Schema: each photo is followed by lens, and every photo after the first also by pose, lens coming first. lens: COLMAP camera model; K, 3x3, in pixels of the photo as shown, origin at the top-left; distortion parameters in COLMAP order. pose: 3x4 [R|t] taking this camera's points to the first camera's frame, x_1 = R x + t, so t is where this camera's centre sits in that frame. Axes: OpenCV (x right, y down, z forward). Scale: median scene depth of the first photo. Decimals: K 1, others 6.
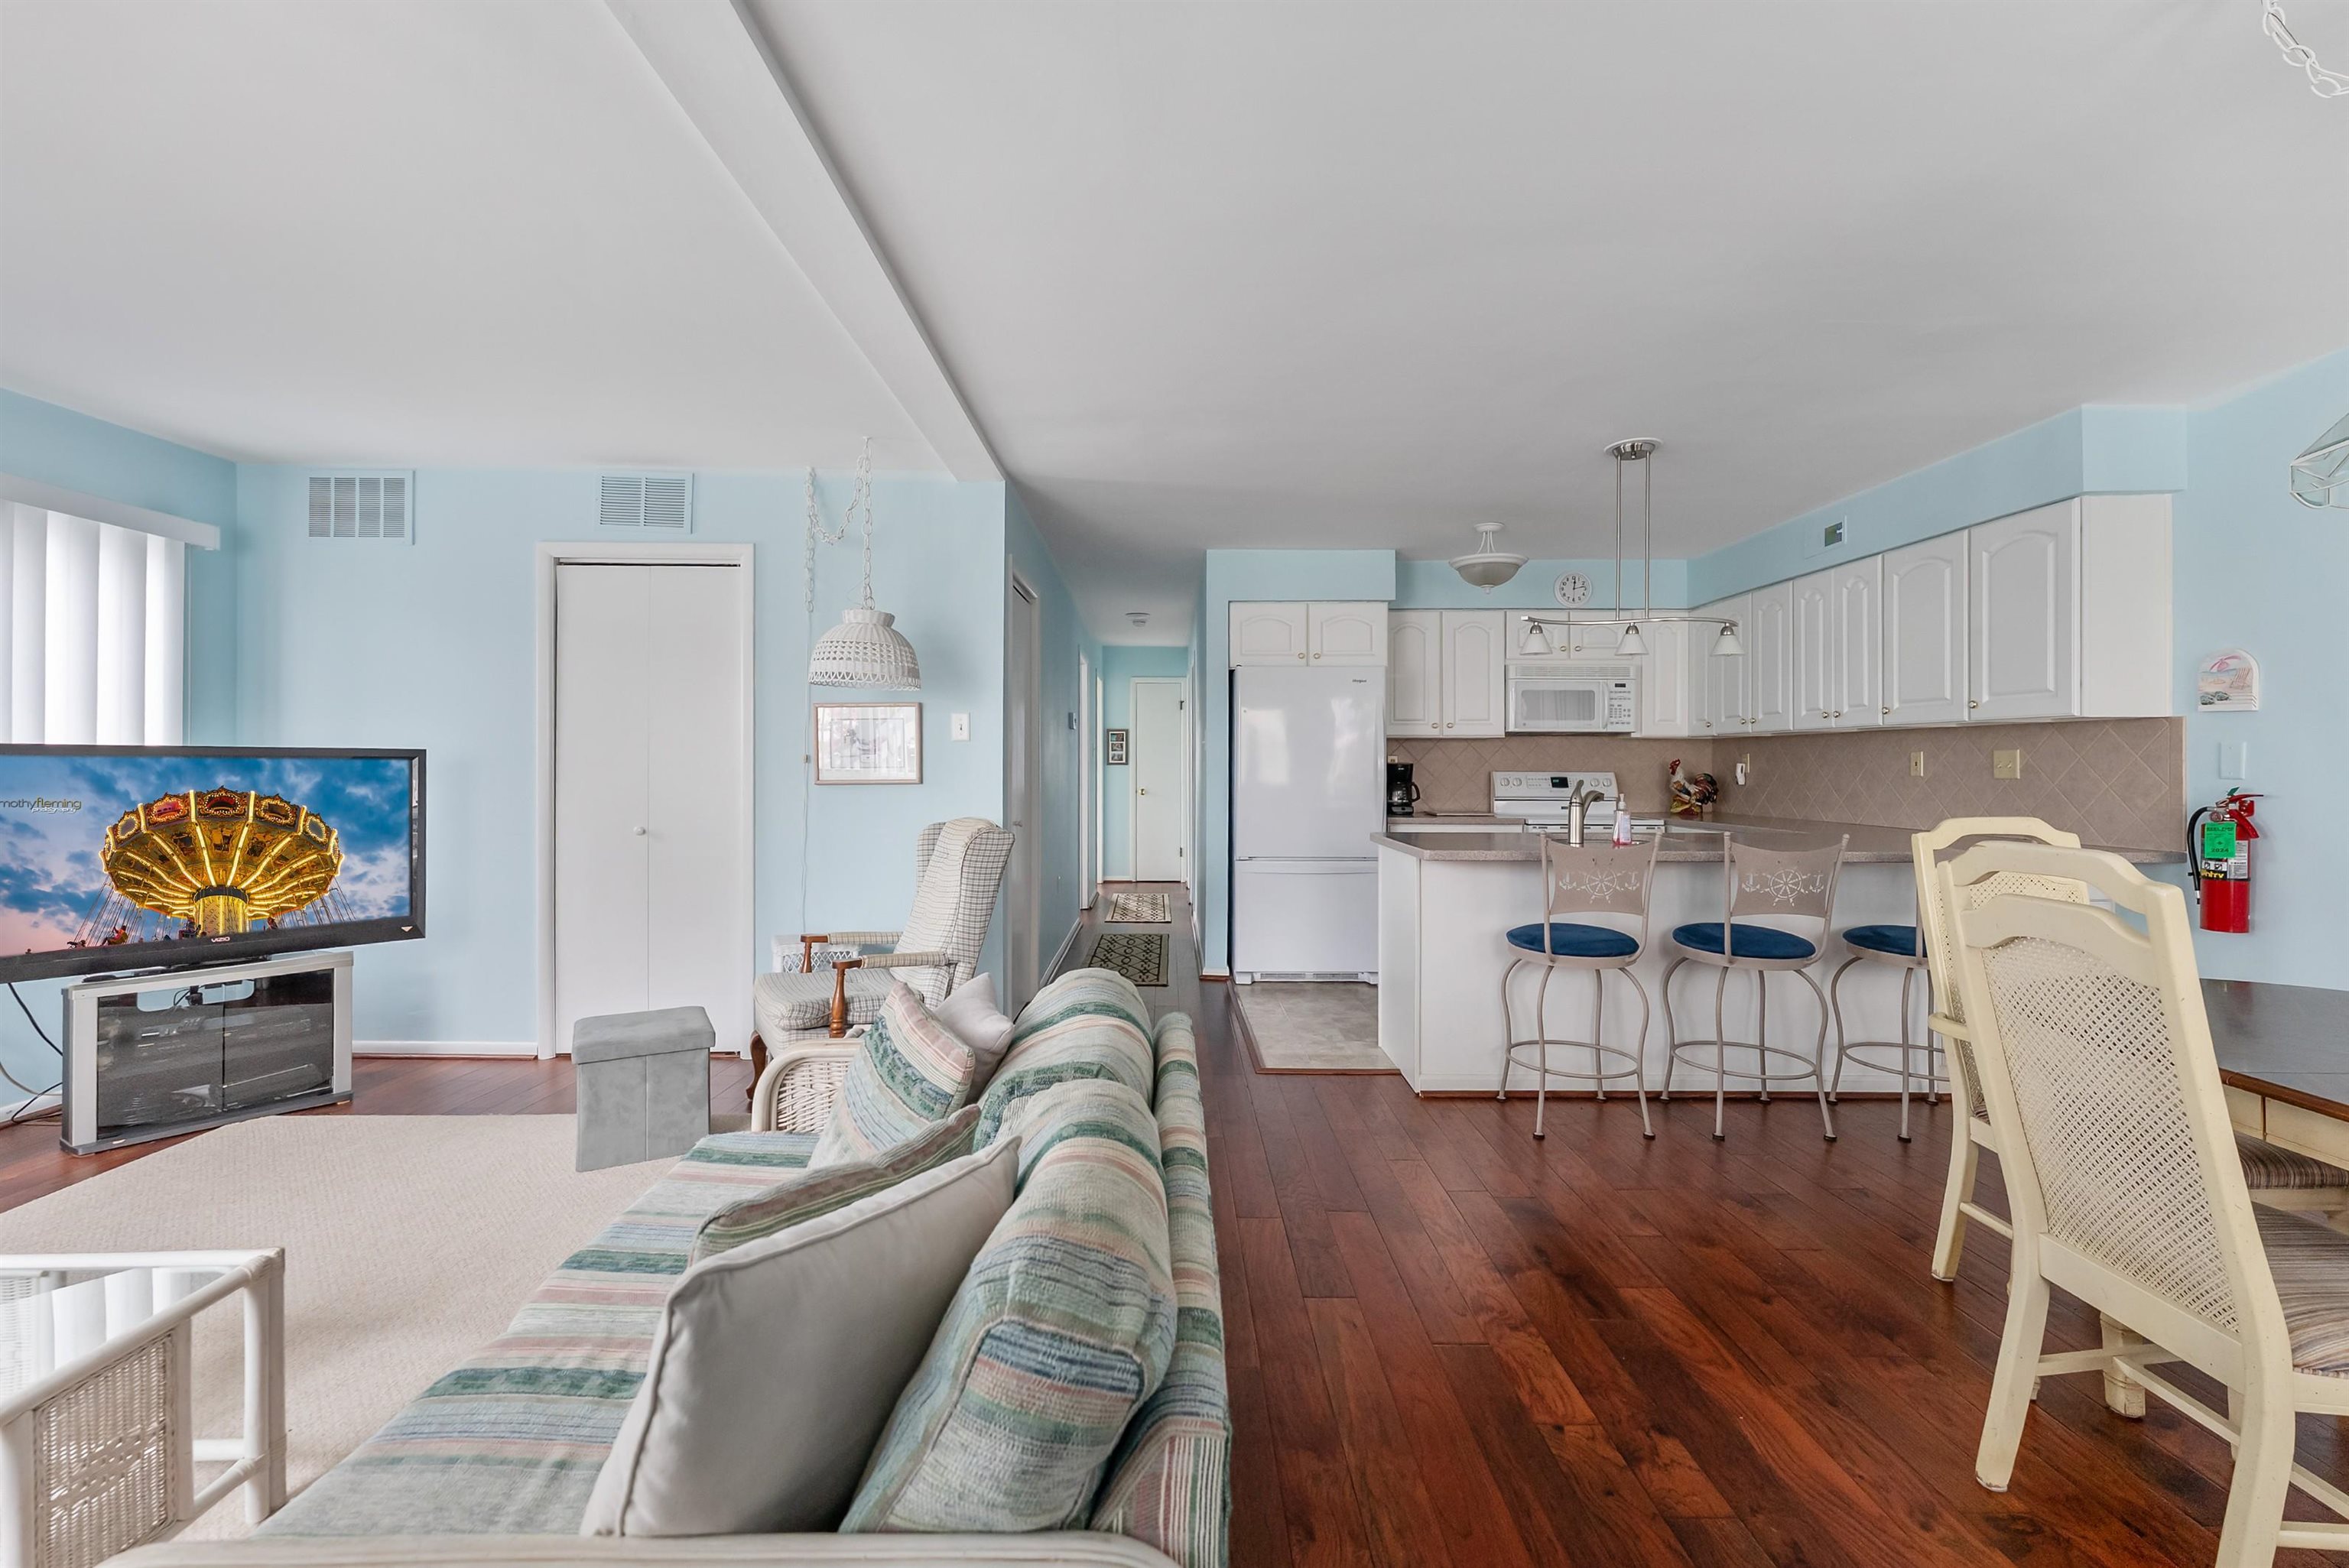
lens RADIAL K [[974.8, 0, 1173.5], [0, 974.8, 764.6], [0, 0, 1]] dist [-0.000395, -0.000170]
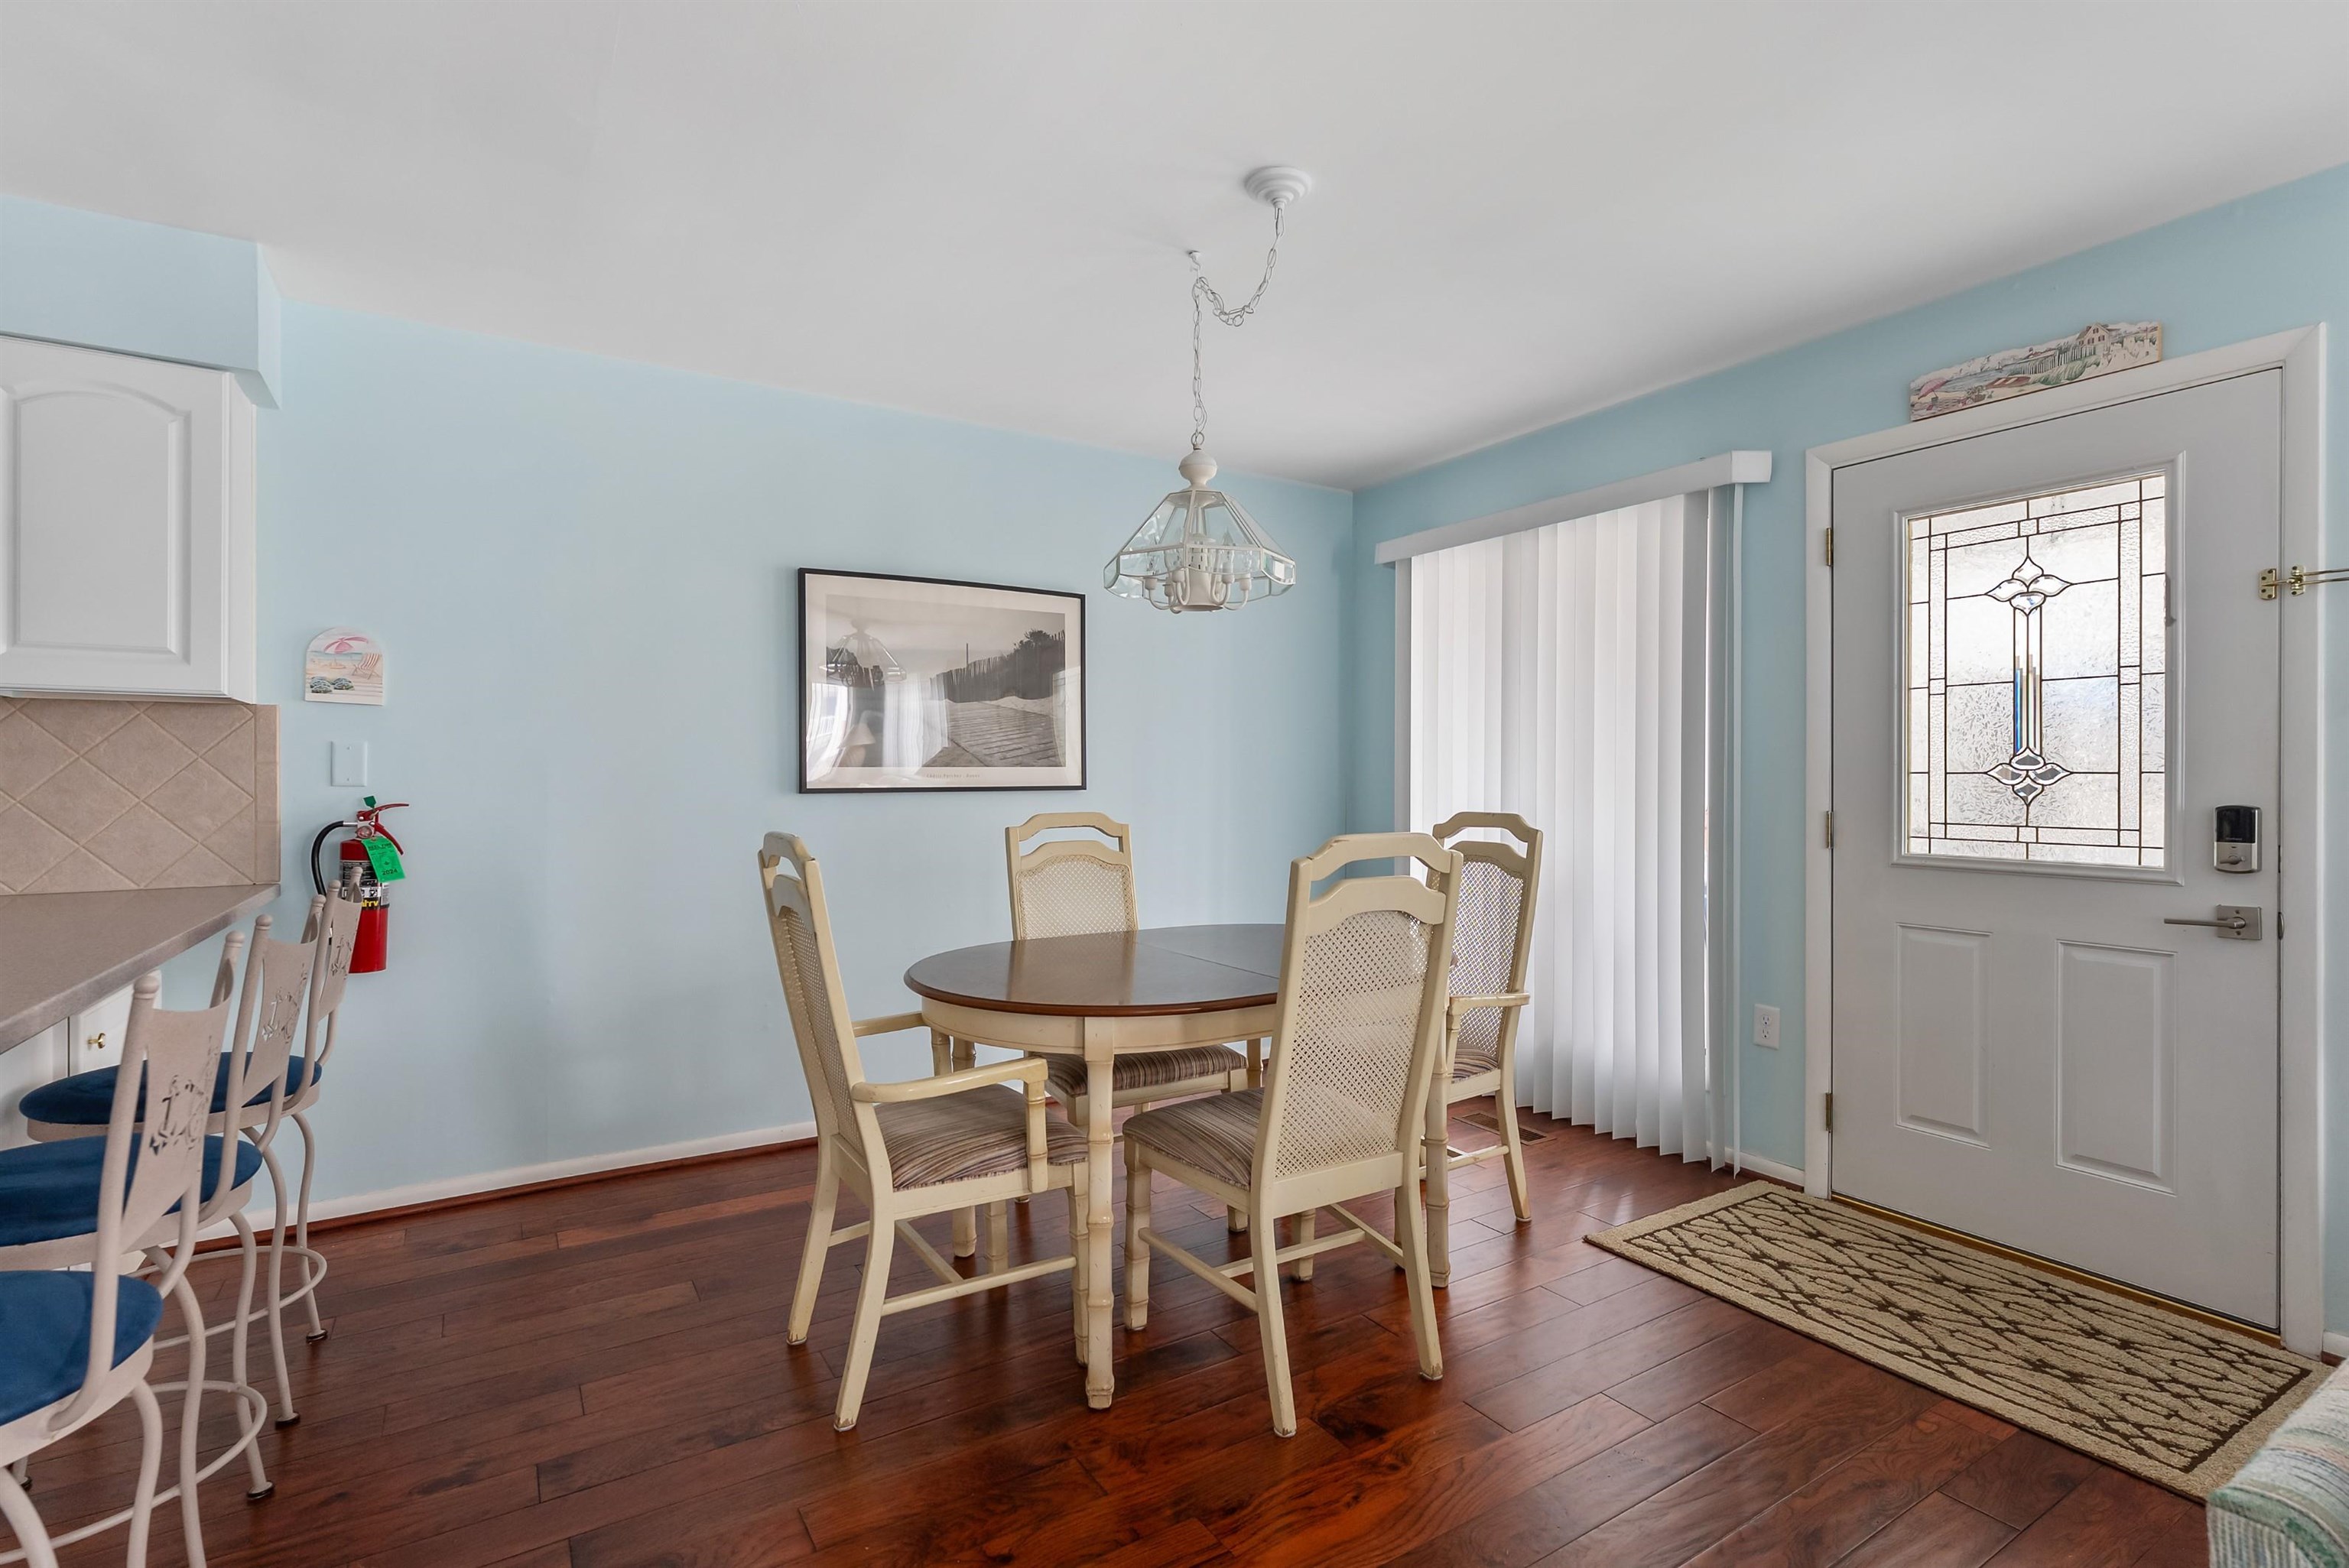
lens RADIAL K [[1095.0, 0, 1176.6], [0, 1095.0, 774.6], [0, 0, 1]] dist [-0.000548, -0.000509]
pose [[-0.518297, -0.001382, 0.855200, -0.054861], [-0.001172, 0.999999, 0.000906, 0.002934], [-0.855200, -0.000532, -0.518298, 0.730690]]
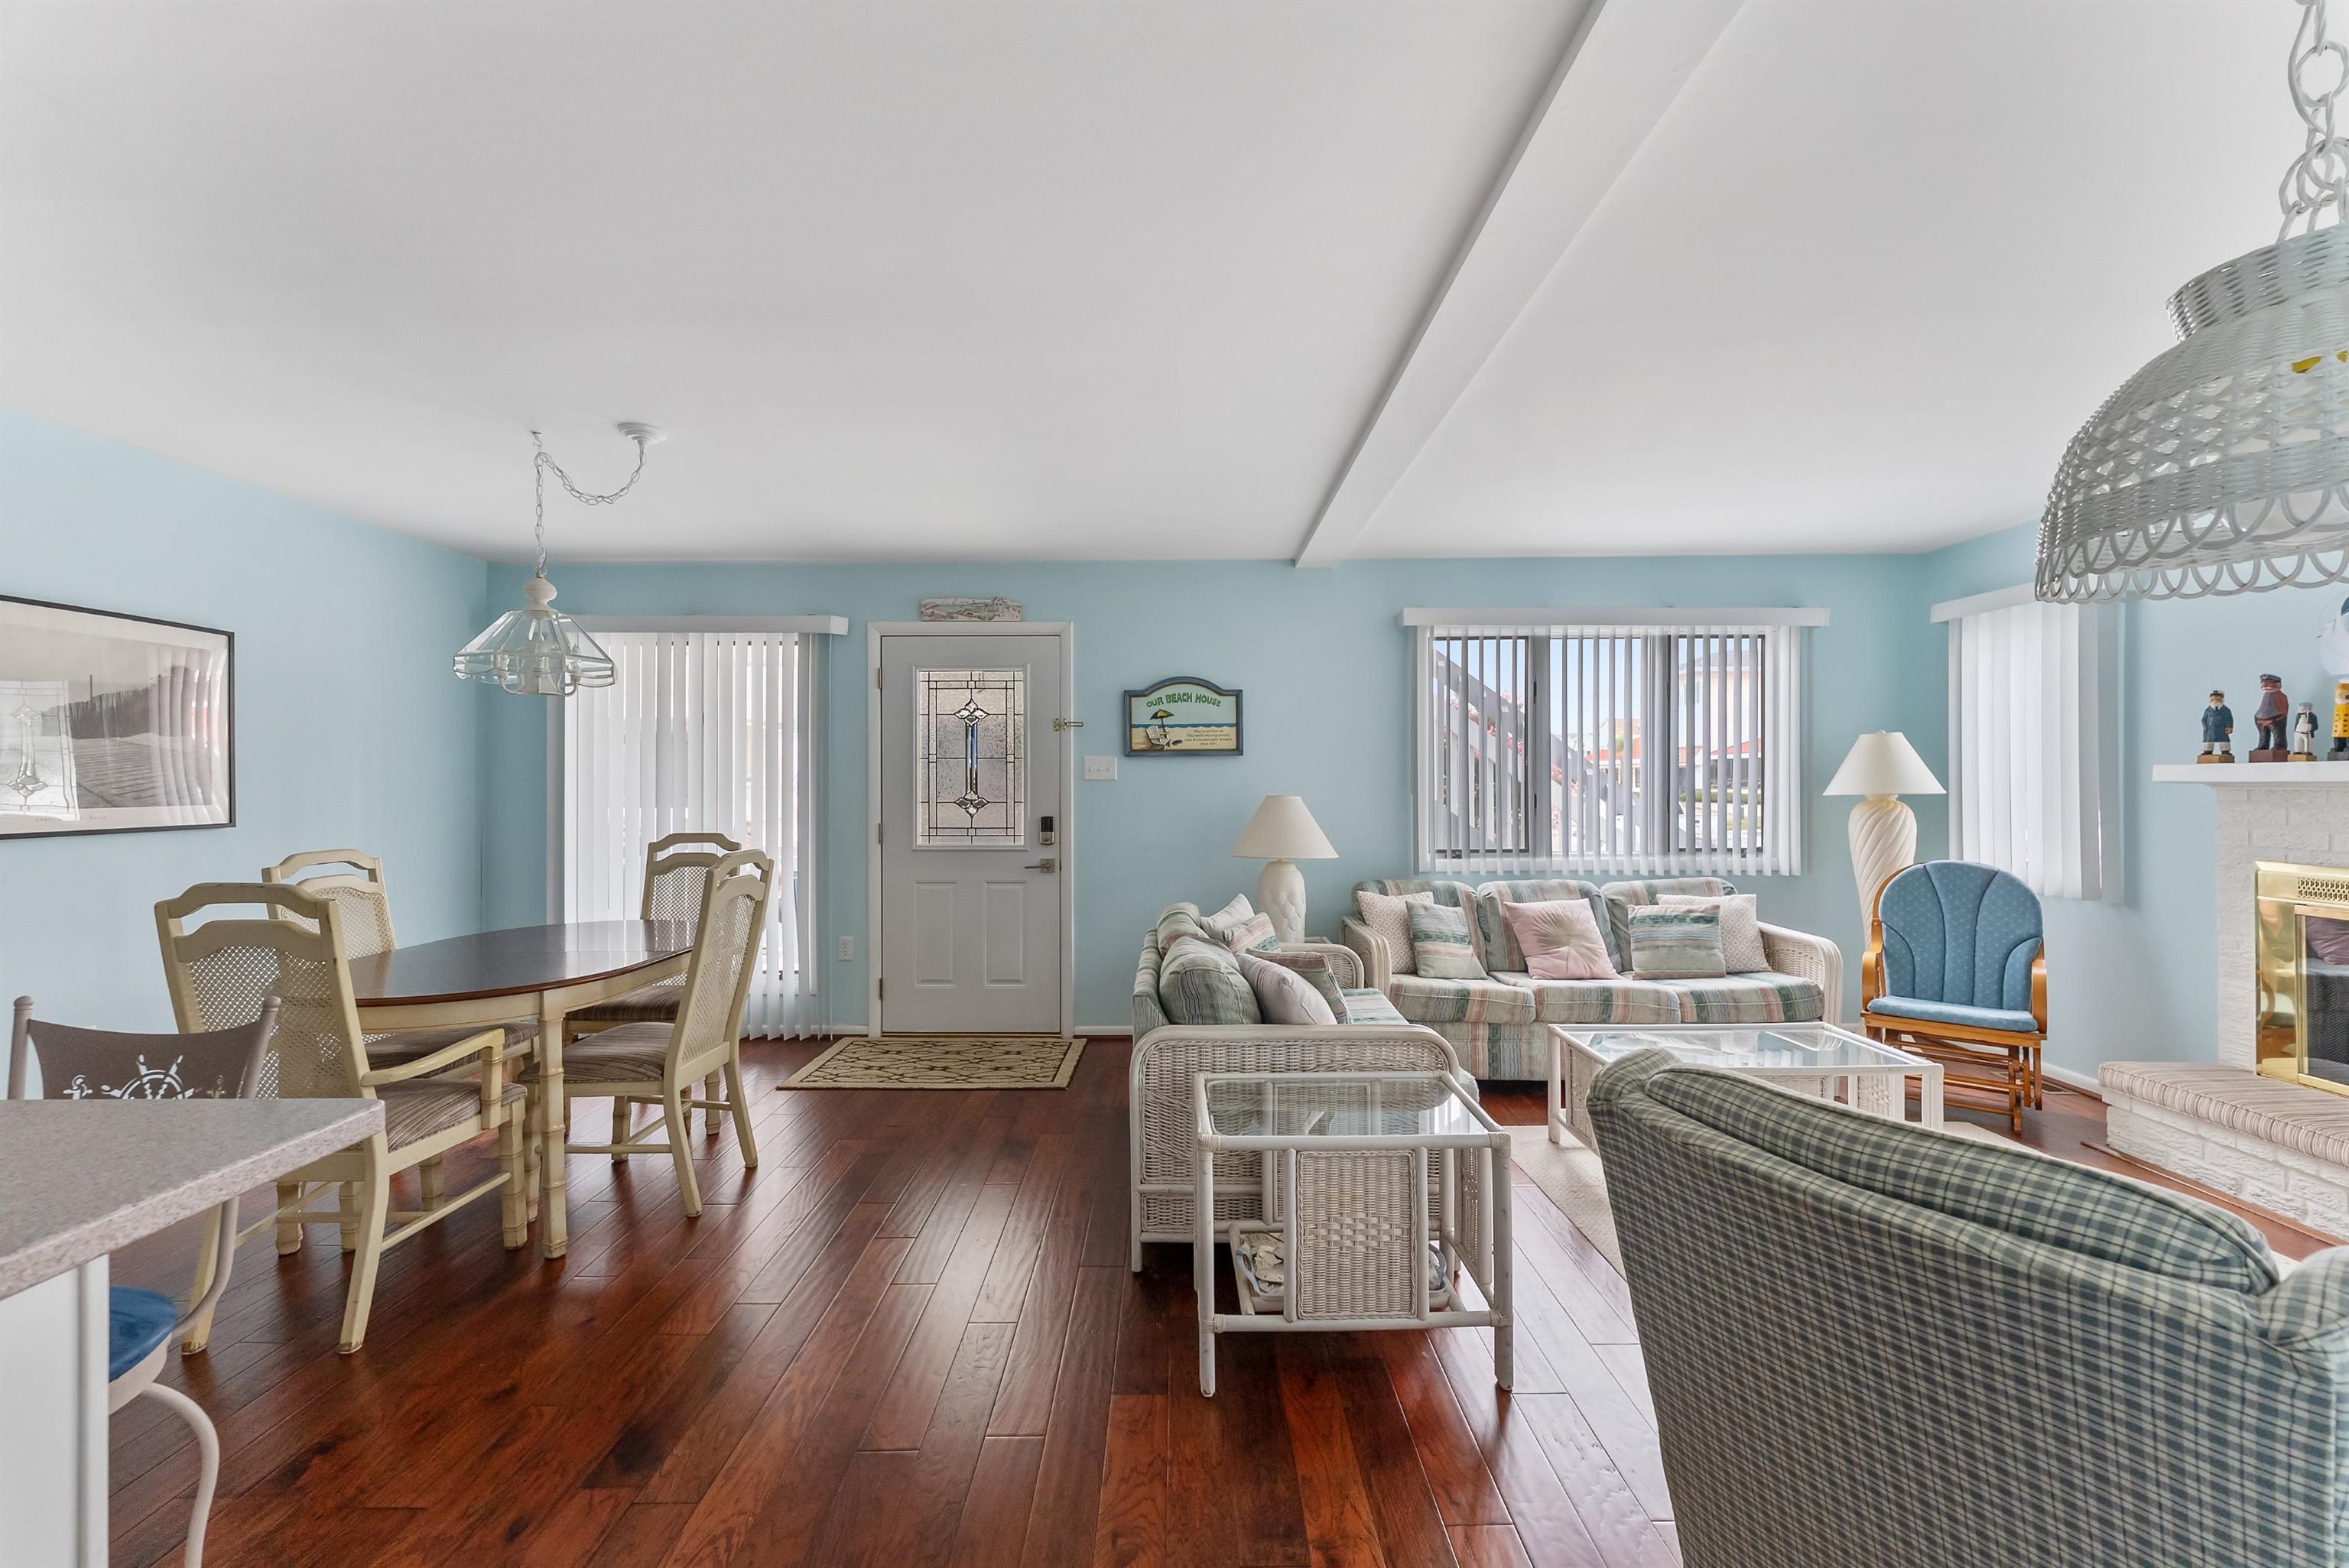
lens RADIAL K [[974.8, 0, 1169.5], [0, 974.8, 778.6], [0, 0, 1]] dist [-0.000395, -0.000170]
pose [[-0.999818, 0.000829, 0.019079, -0.027595], [0.000801, 0.999999, -0.001490, -0.026971], [-0.019080, -0.001474, -0.999817, 1.179403]]
